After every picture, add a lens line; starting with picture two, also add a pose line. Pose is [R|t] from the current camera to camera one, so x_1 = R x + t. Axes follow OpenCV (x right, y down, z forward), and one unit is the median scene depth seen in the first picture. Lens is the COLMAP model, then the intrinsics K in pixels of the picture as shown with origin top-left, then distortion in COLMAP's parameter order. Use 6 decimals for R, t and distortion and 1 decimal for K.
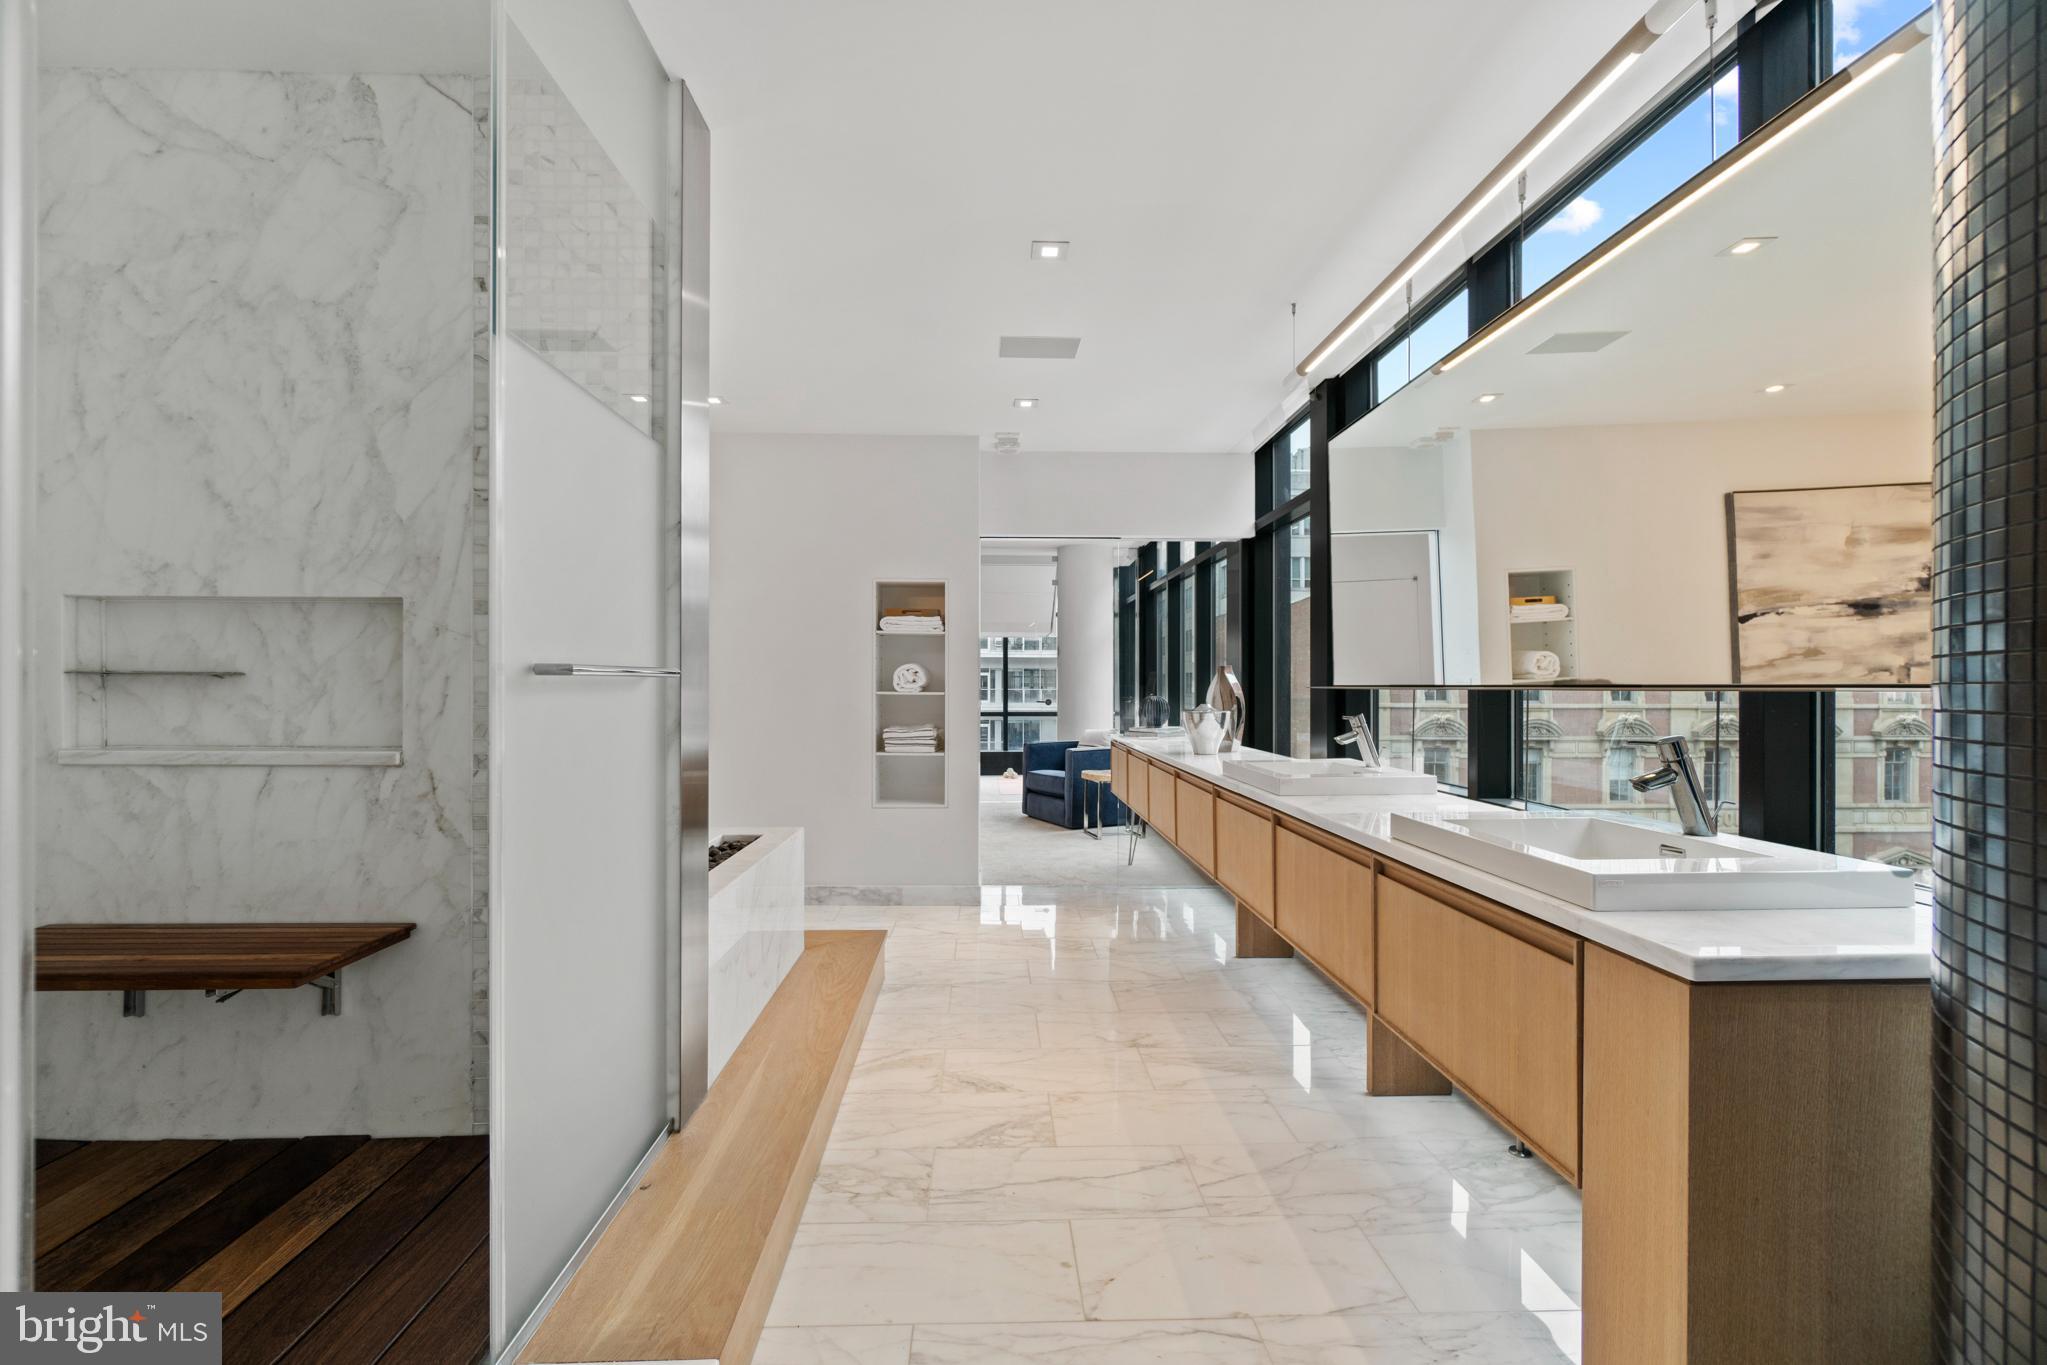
lens RADIAL K [[885.4, 0, 1030.1], [0, 885.4, 684.4], [0, 0, 1]] dist [-0.003327, 0.000197]
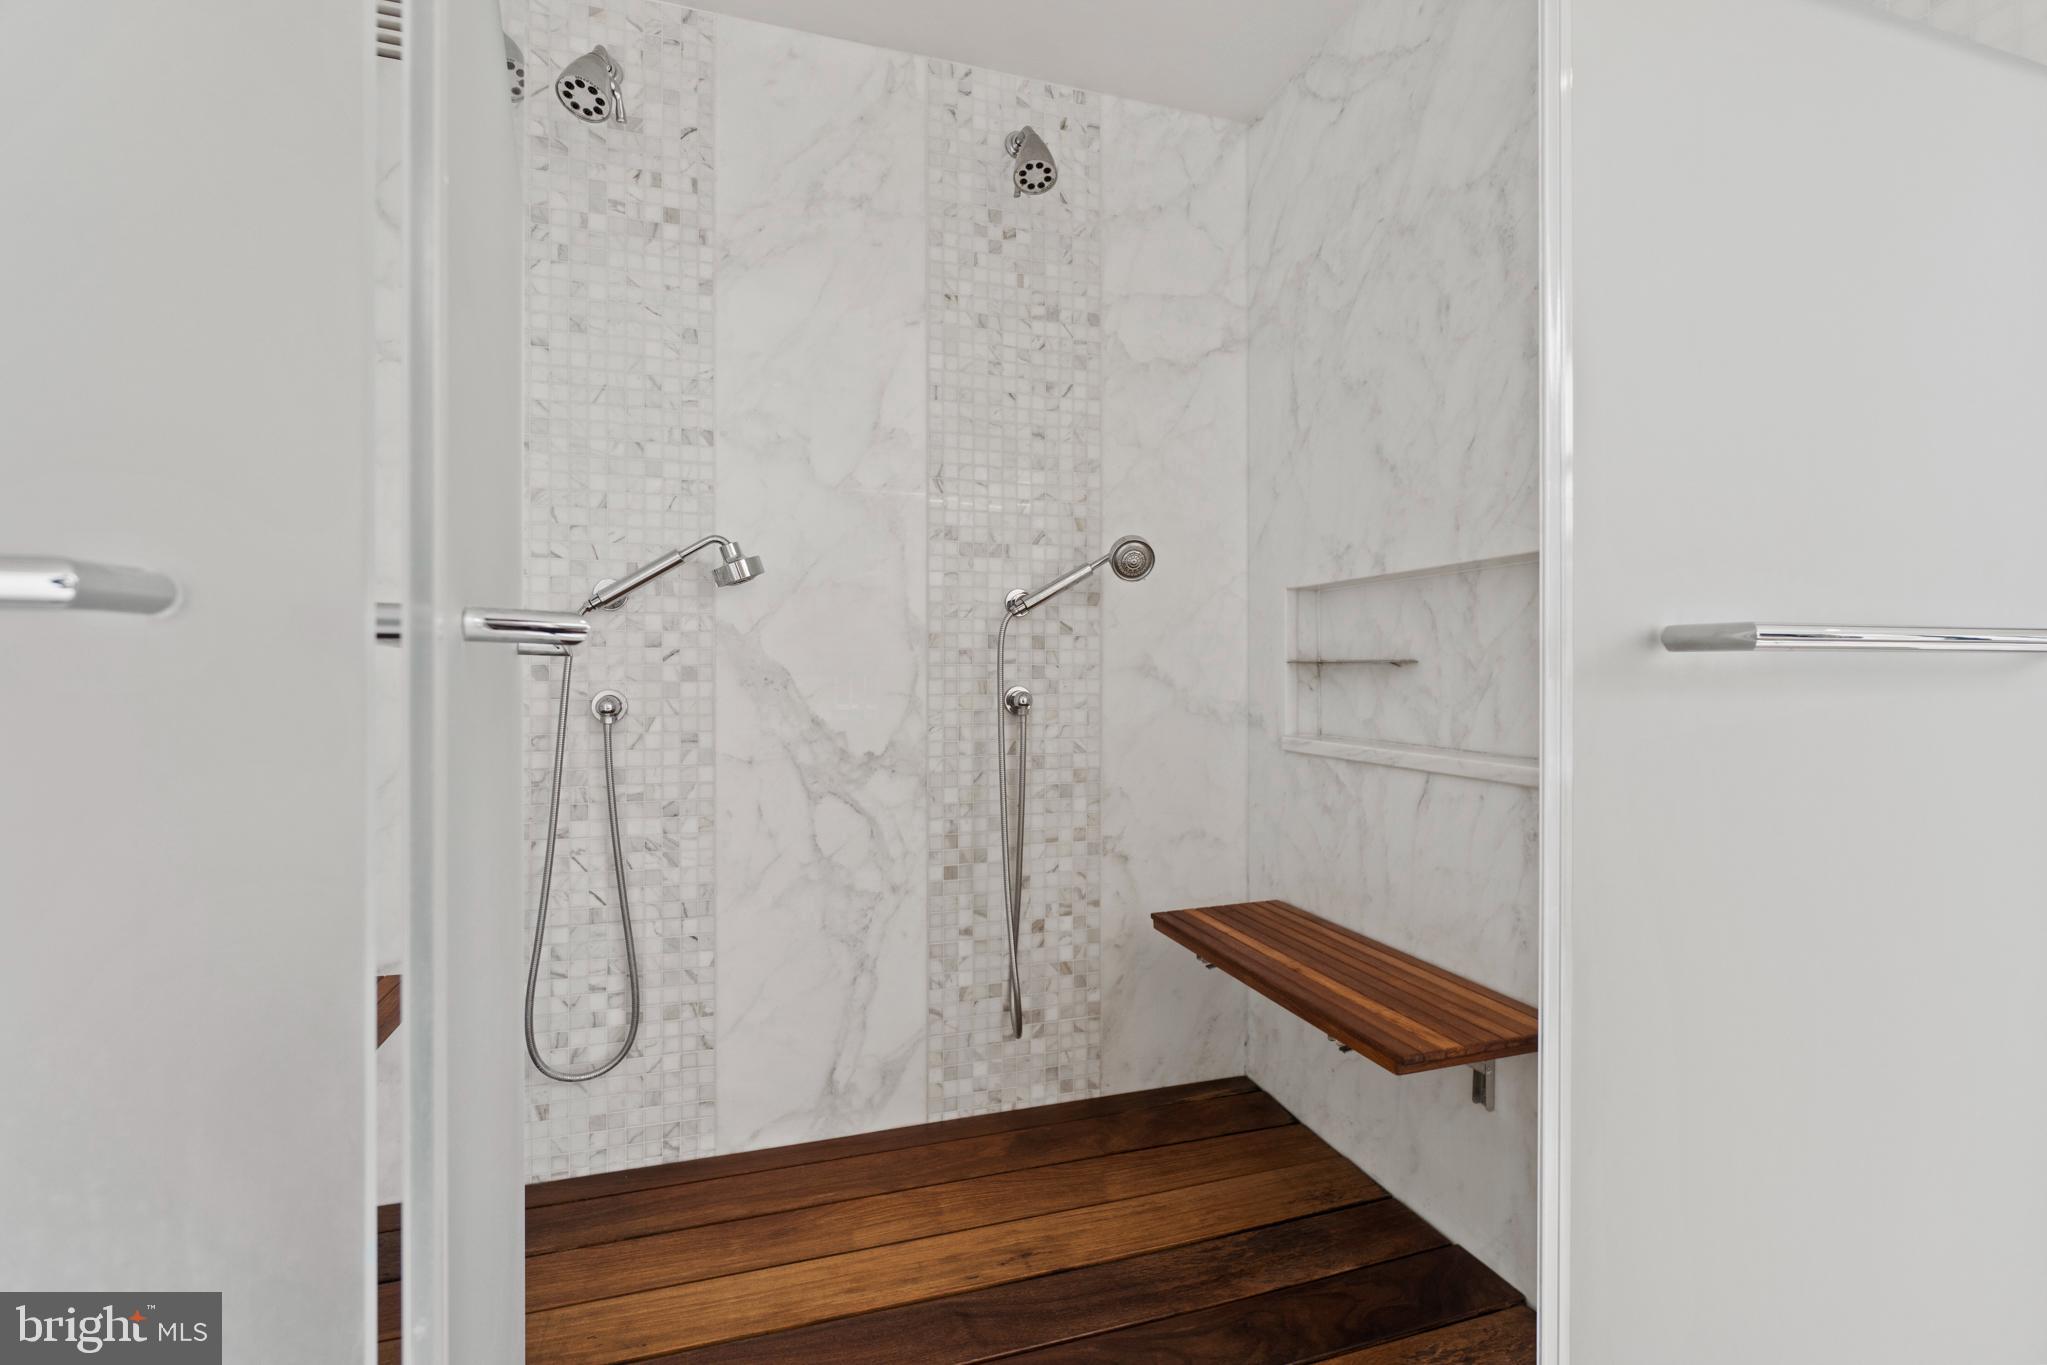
lens RADIAL K [[885.4, 0, 1031.5], [0, 885.4, 676.2], [0, 0, 1]] dist [-0.003327, 0.000197]
pose [[0.258648, 0.001491, -0.965971, -0.155010], [0.000823, 0.999998, 0.001764, 0.000540], [0.965971, -0.001251, 0.258646, 0.426308]]
